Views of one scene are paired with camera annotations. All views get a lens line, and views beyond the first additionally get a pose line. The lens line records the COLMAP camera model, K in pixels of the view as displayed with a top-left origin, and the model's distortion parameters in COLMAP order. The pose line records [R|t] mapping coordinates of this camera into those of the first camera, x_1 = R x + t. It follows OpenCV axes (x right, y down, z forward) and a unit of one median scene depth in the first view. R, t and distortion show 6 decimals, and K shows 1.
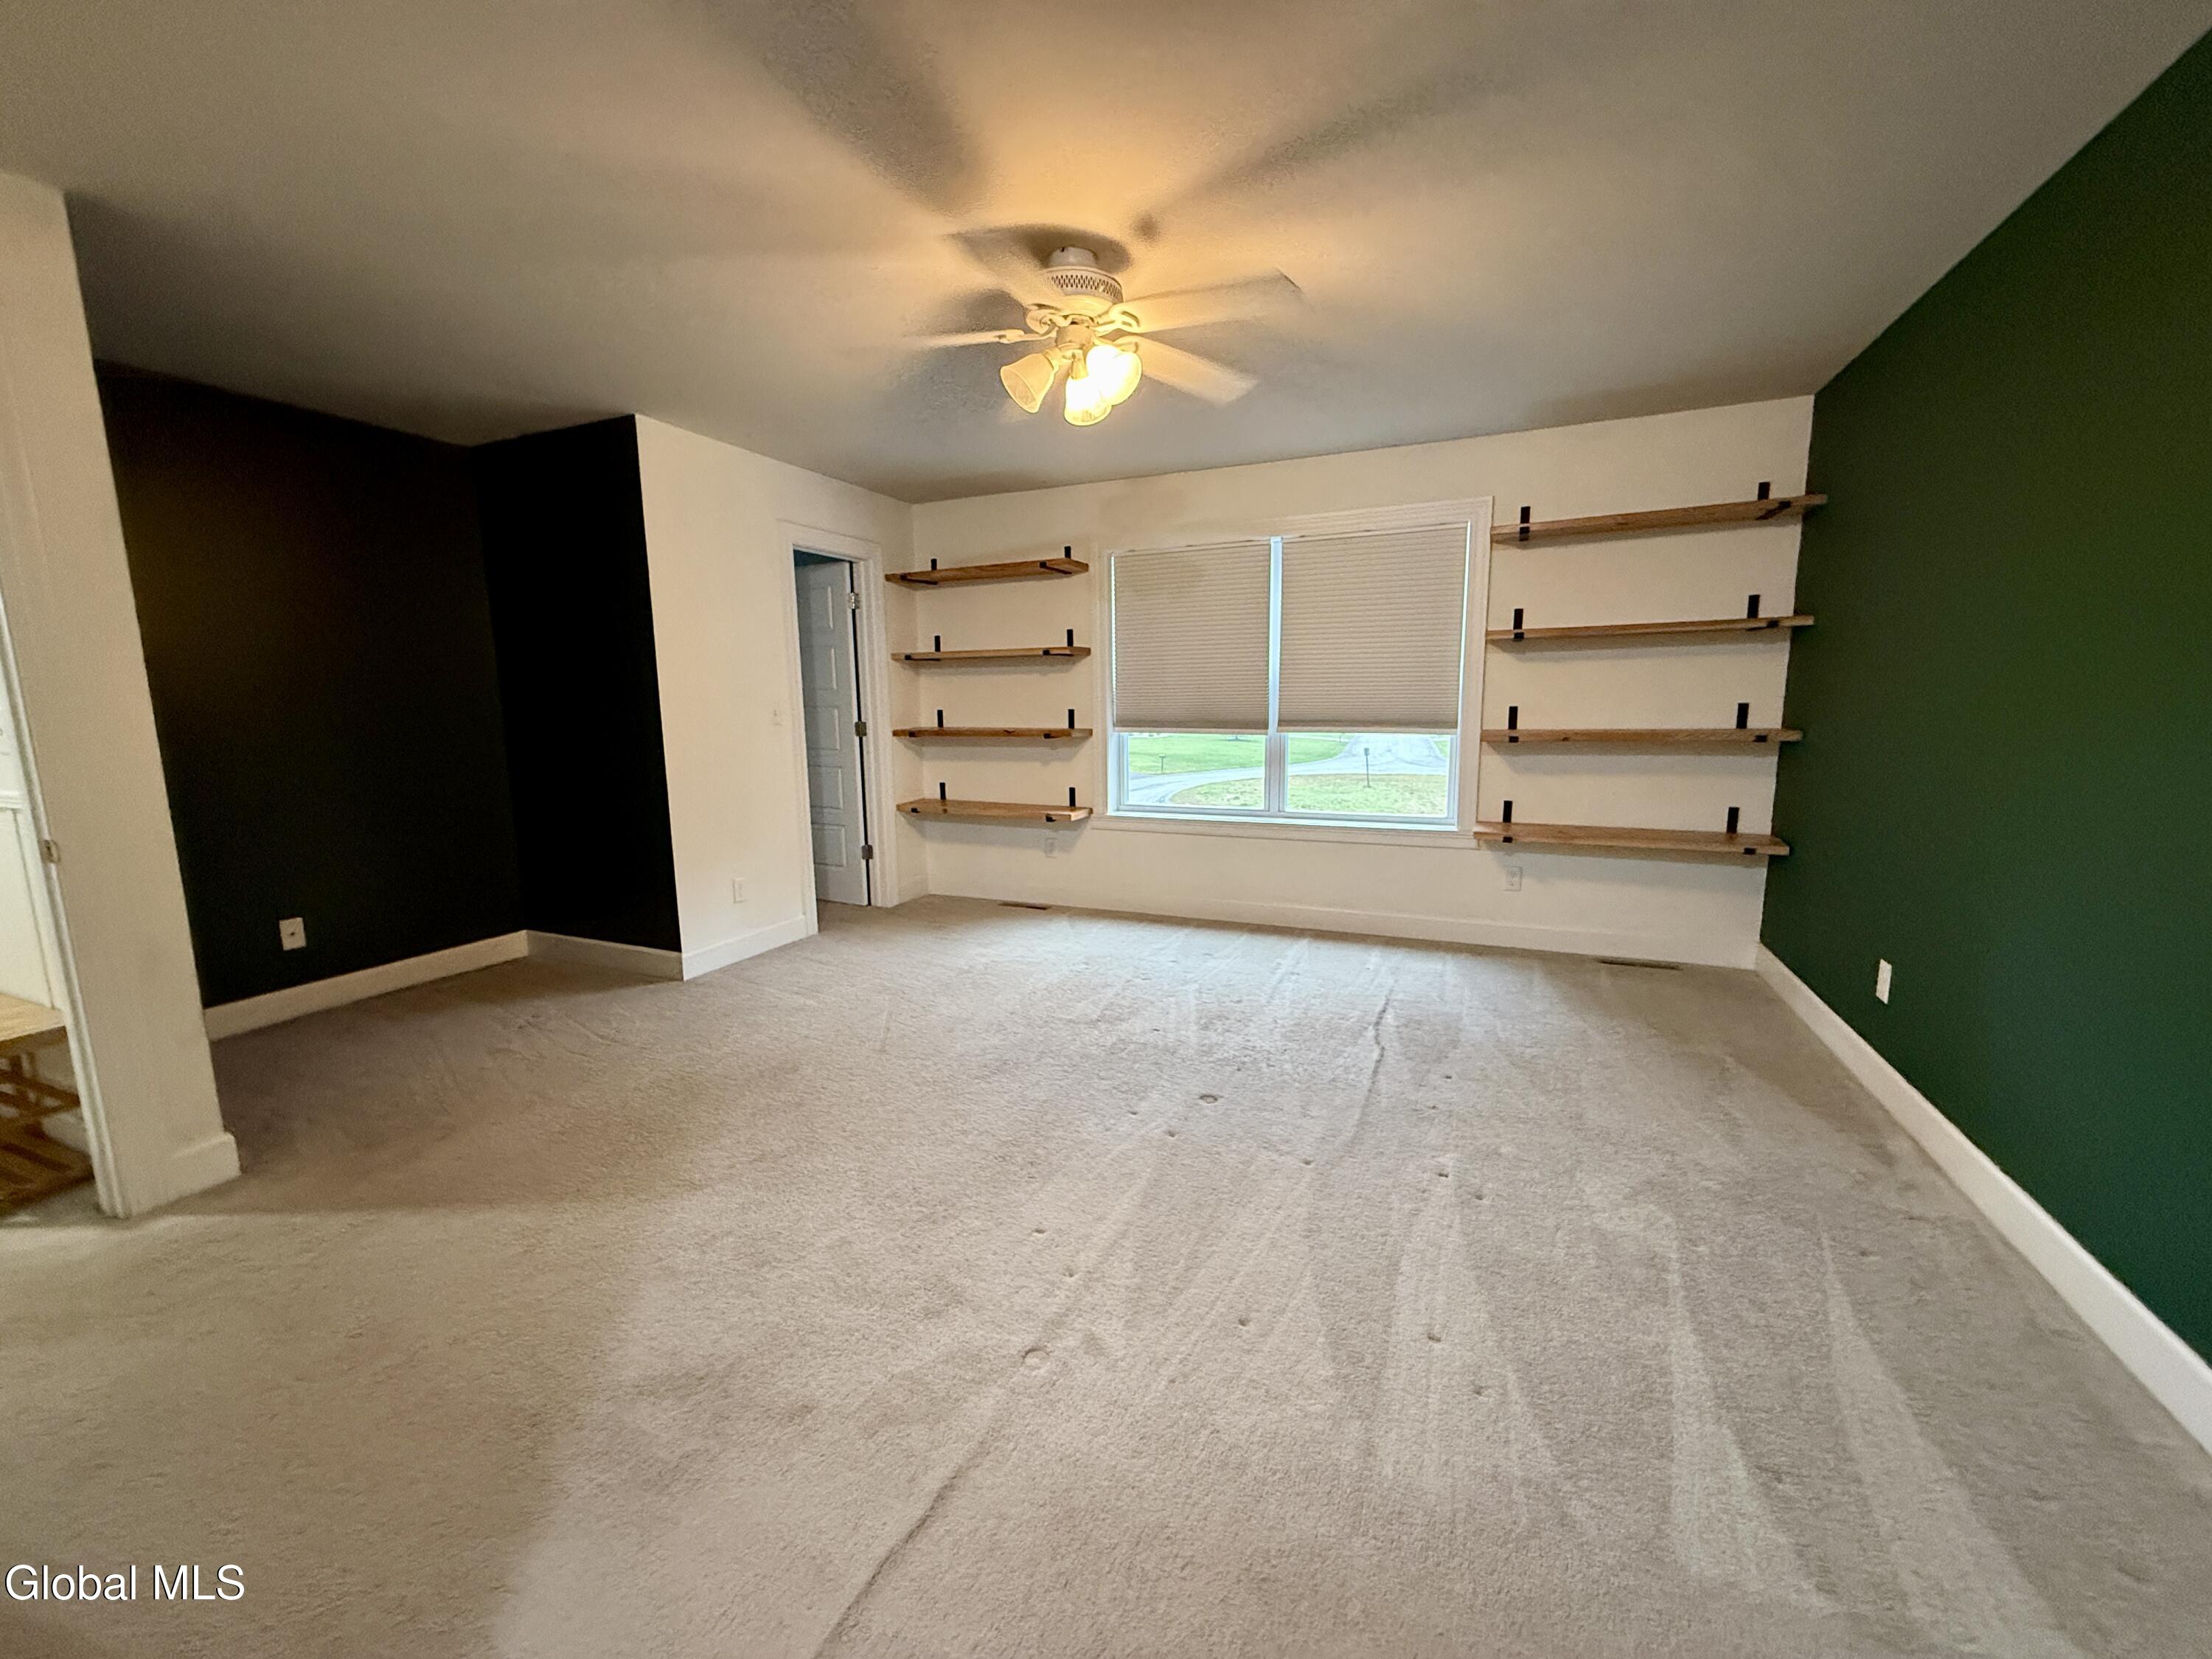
lens RADIAL K [[879.5, 0, 1106.4], [0, 879.5, 826.5], [0, 0, 1]] dist [-0.001006, 0.000322]
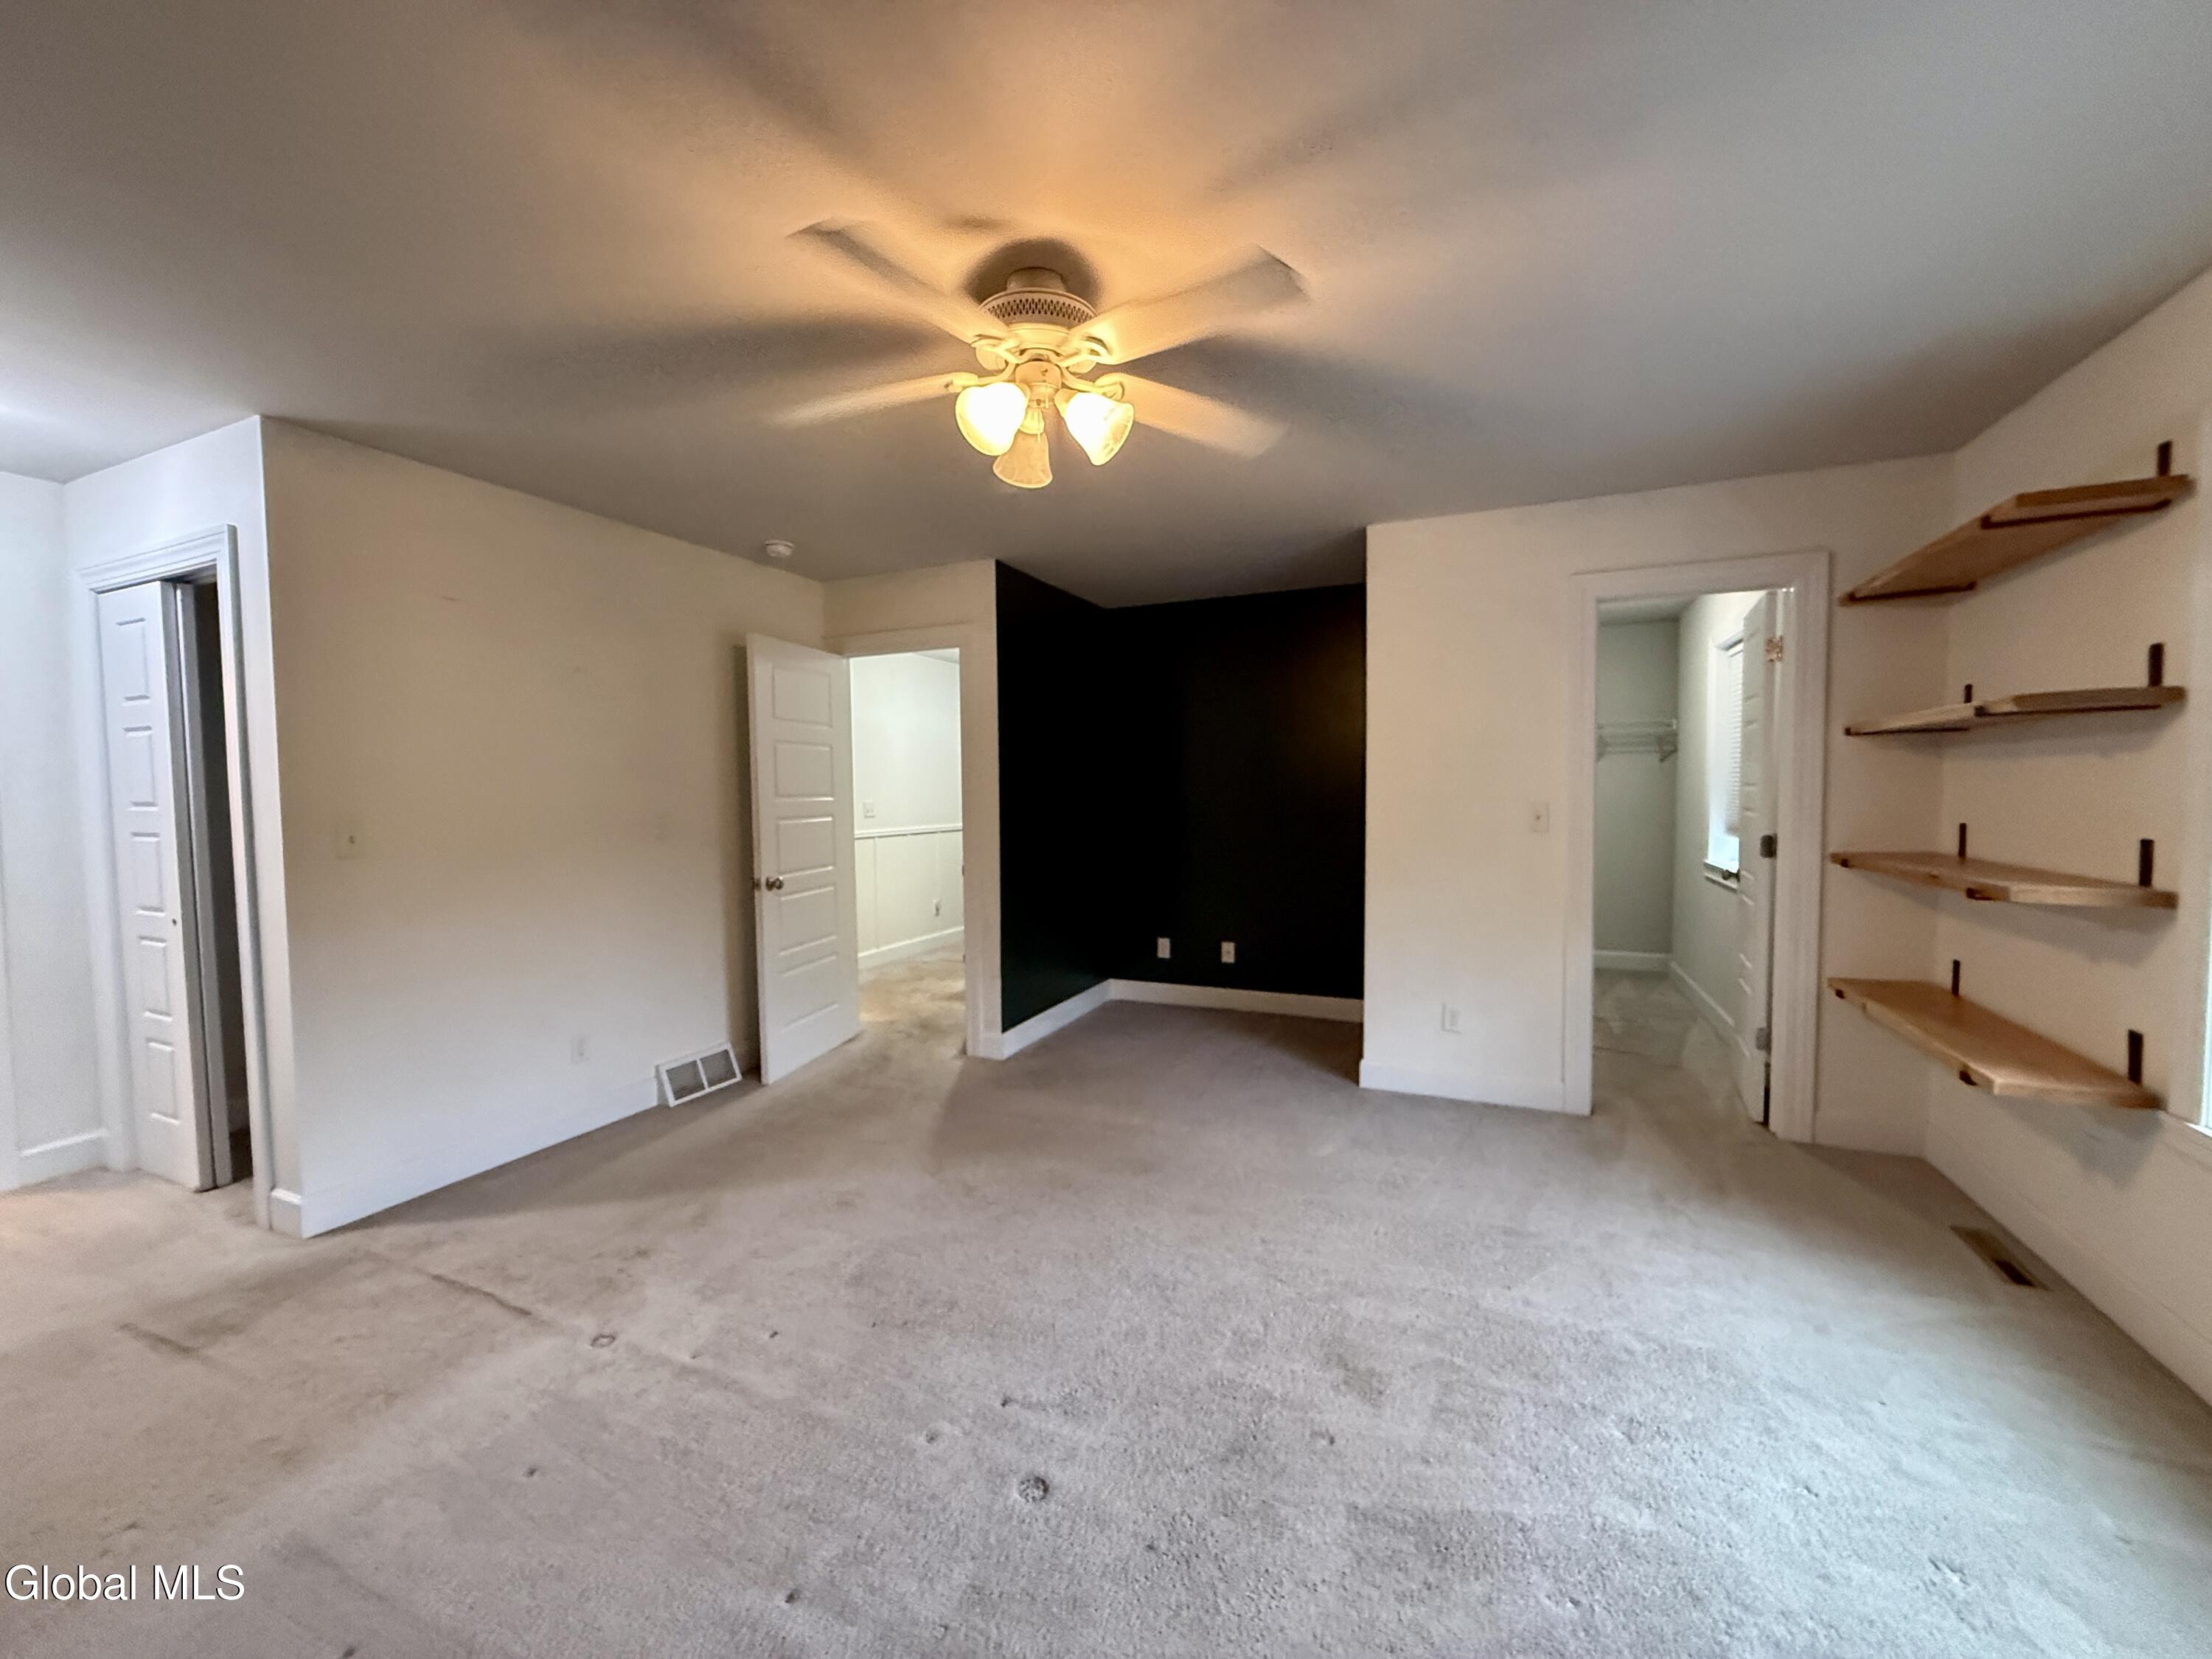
lens RADIAL K [[879.5, 0, 1100.4], [0, 879.5, 837.1], [0, 0, 1]] dist [-0.001006, 0.000322]
pose [[-0.013837, 0.068289, -0.997570, 0.454944], [-0.133950, 0.988546, 0.069529, -0.121692], [0.990891, 0.134587, -0.004532, 0.652361]]
